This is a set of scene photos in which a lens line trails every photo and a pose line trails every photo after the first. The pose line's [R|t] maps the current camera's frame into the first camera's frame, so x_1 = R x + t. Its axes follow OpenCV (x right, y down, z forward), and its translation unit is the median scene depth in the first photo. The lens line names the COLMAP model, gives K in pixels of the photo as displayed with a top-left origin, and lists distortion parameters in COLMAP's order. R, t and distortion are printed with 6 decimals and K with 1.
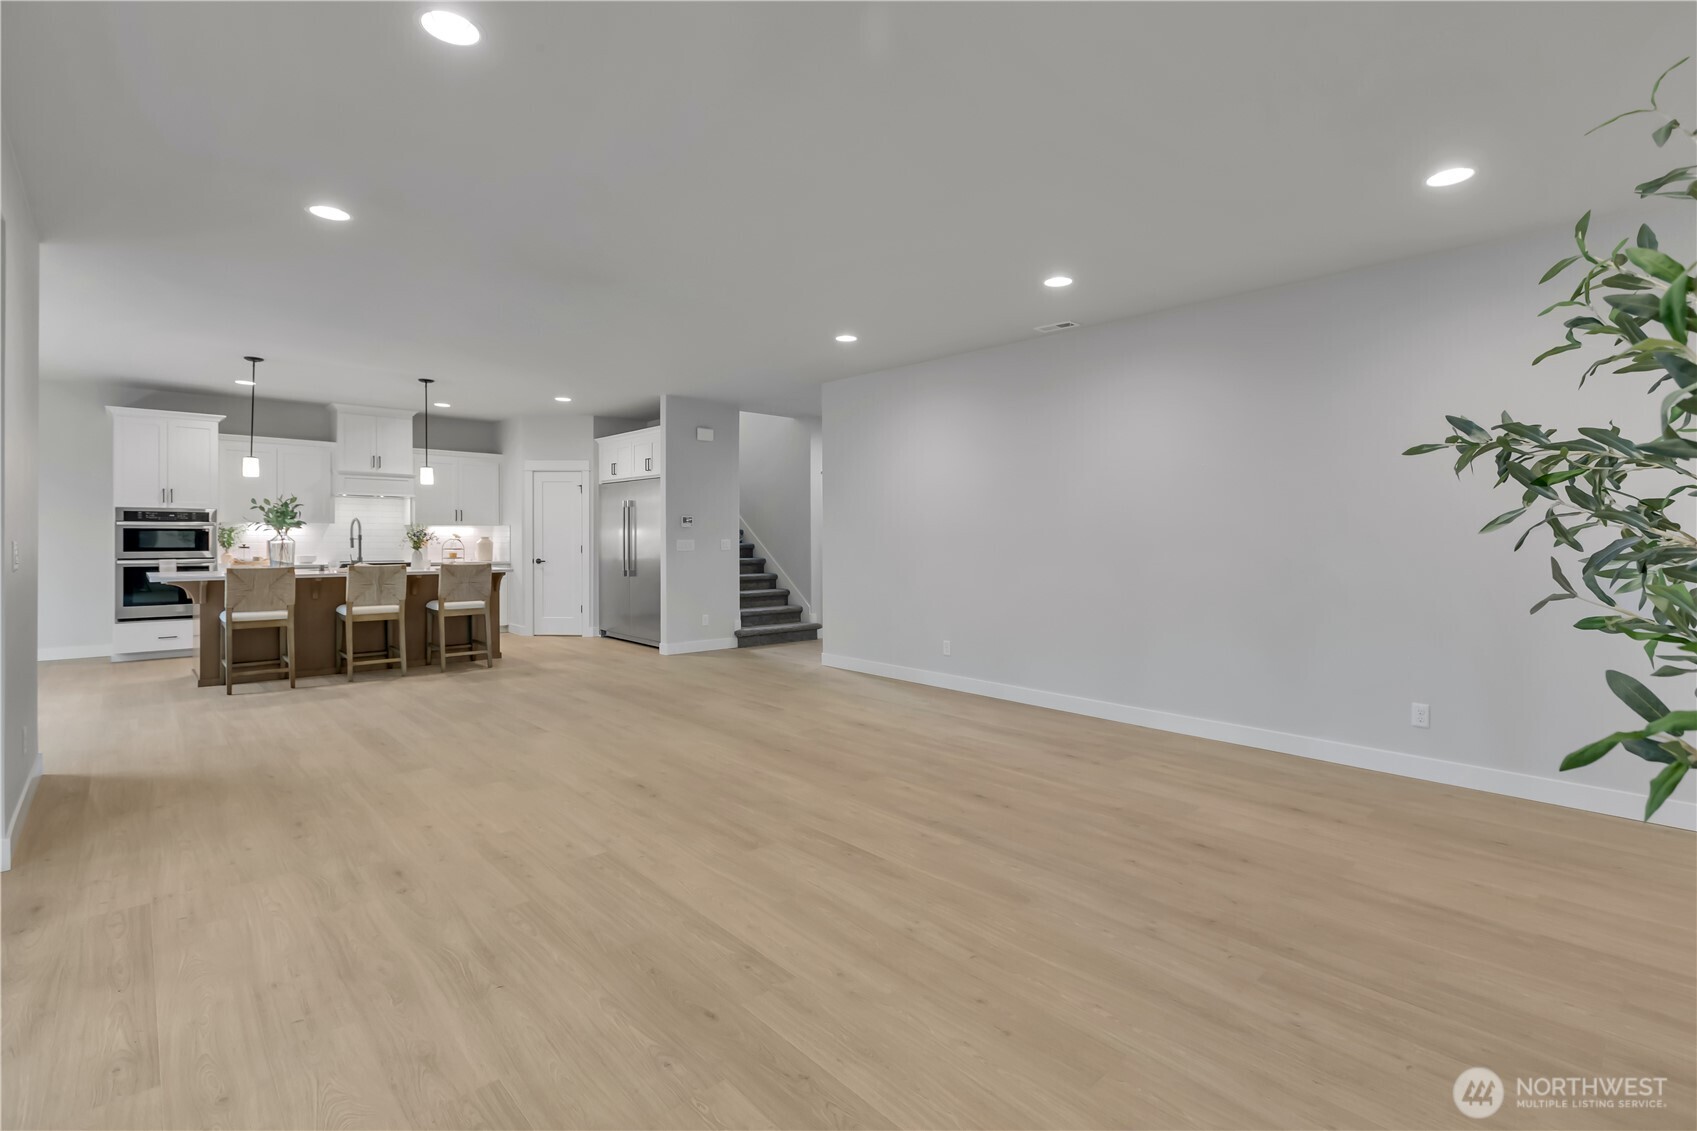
lens RADIAL K [[783.6, 0, 873.0], [0, 783.6, 540.4], [0, 0, 1]] dist [-0.002332, -0.000405]
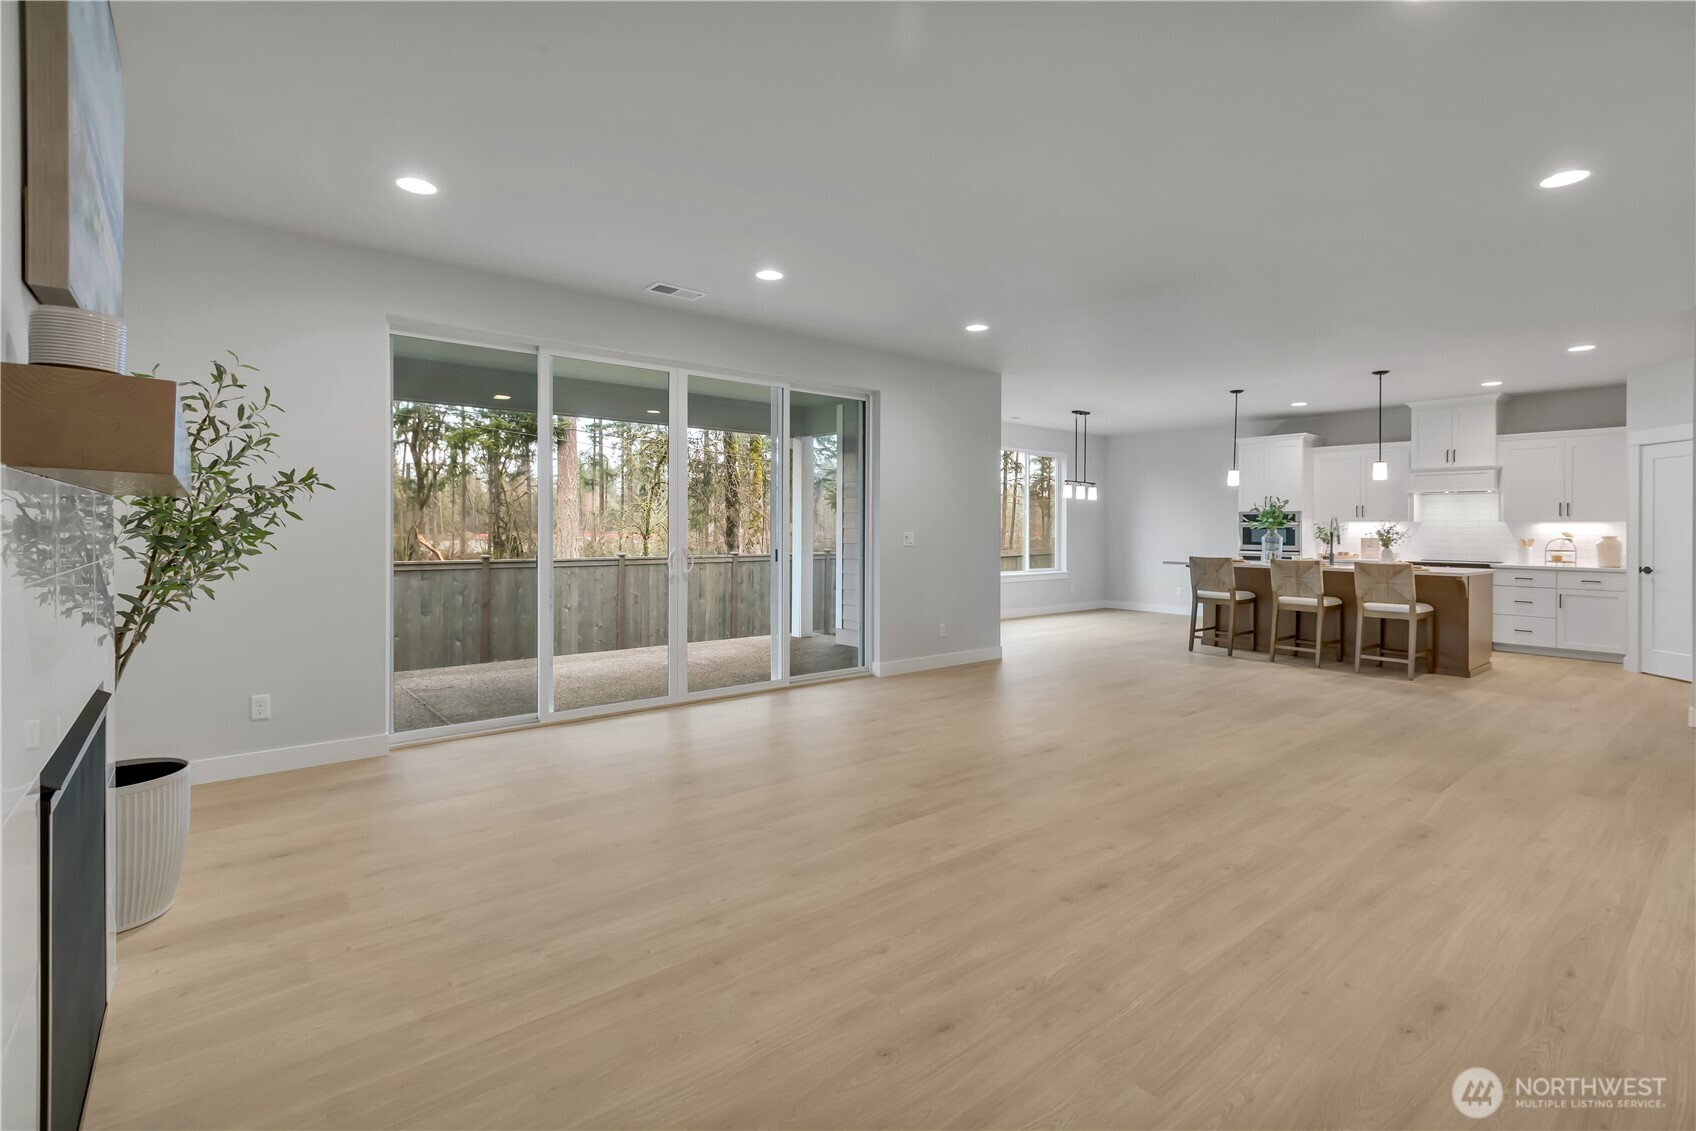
lens RADIAL K [[791.6, 0, 849.0], [0, 791.6, 534.9], [0, 0, 1]] dist [-0.000061, -0.001476]
pose [[-0.083752, 0.003599, -0.996480, 0.467777], [-0.013229, 0.999901, 0.004723, 0.000355], [0.996399, 0.013578, -0.083696, 0.436264]]
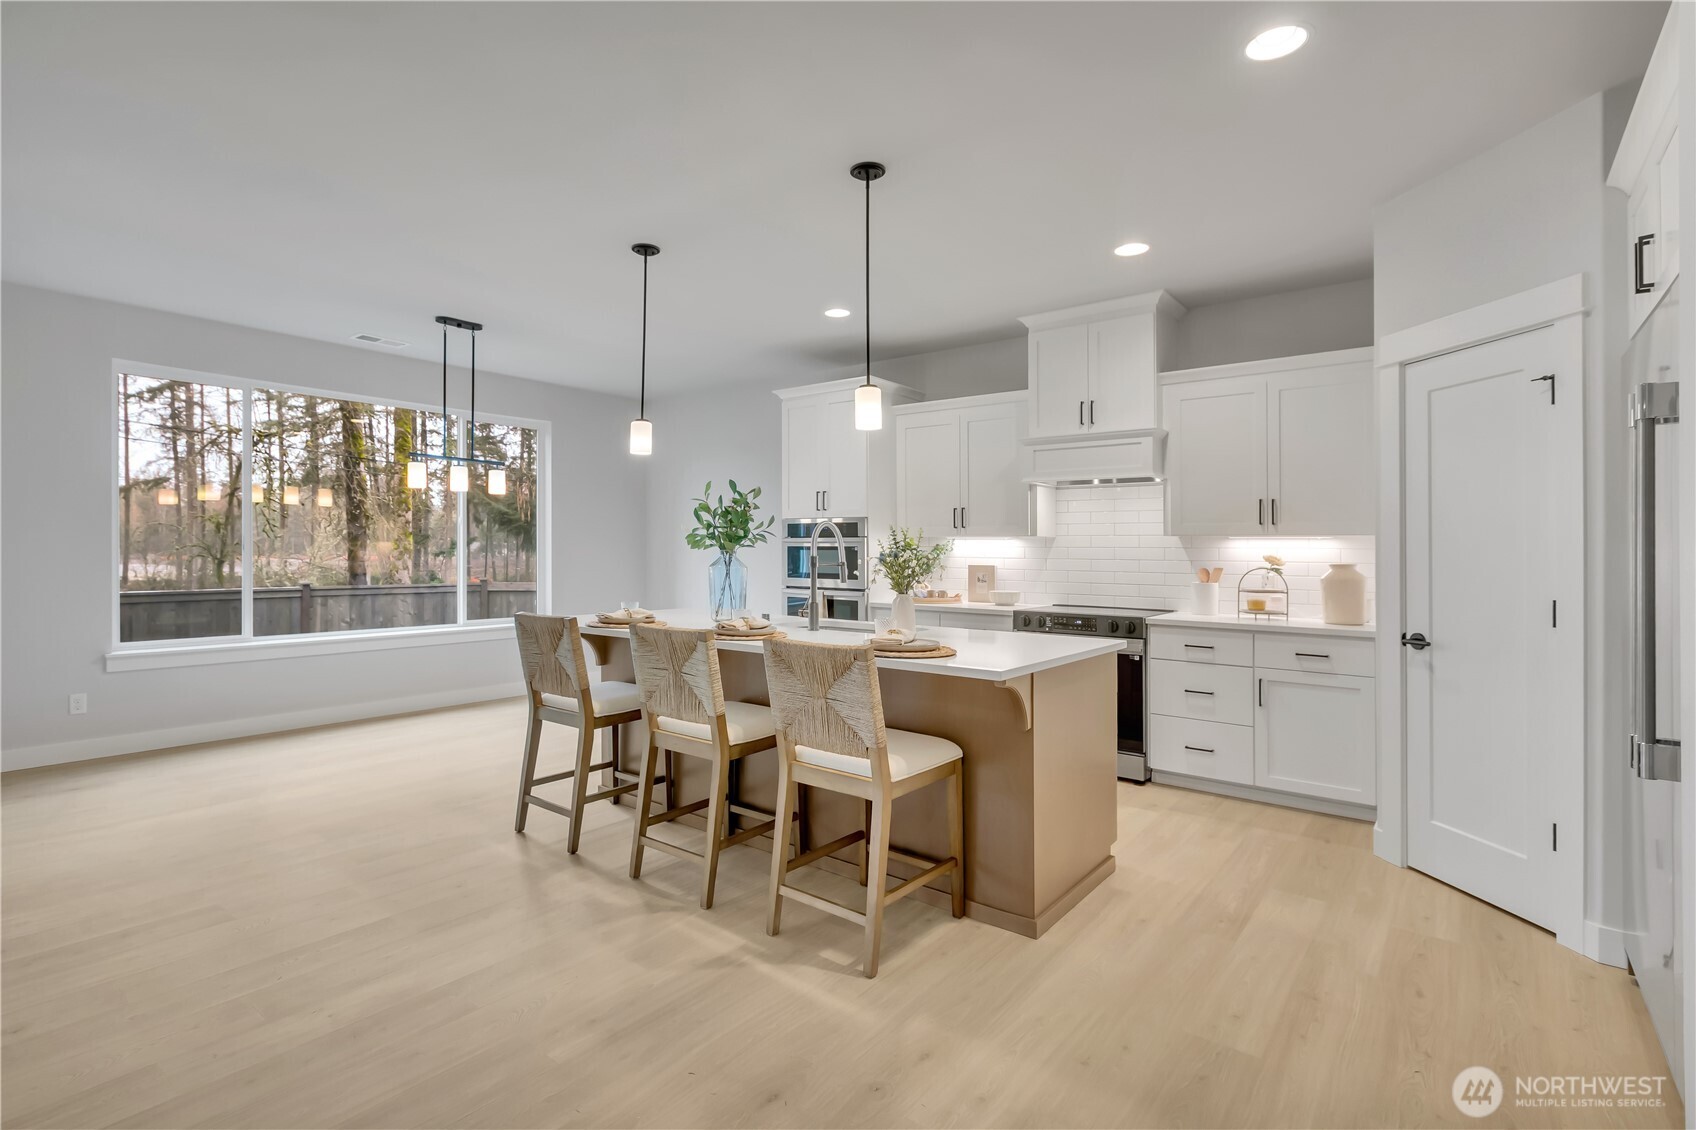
lens RADIAL K [[809.0, 0, 826.5], [0, 809.0, 549.4], [0, 0, 1]] dist [0.002988, 0.000130]
pose [[0.117531, -0.005694, -0.993053, -0.165725], [-0.012401, 0.999897, -0.007201, -0.007702], [0.992992, 0.013162, 0.117449, 0.947618]]
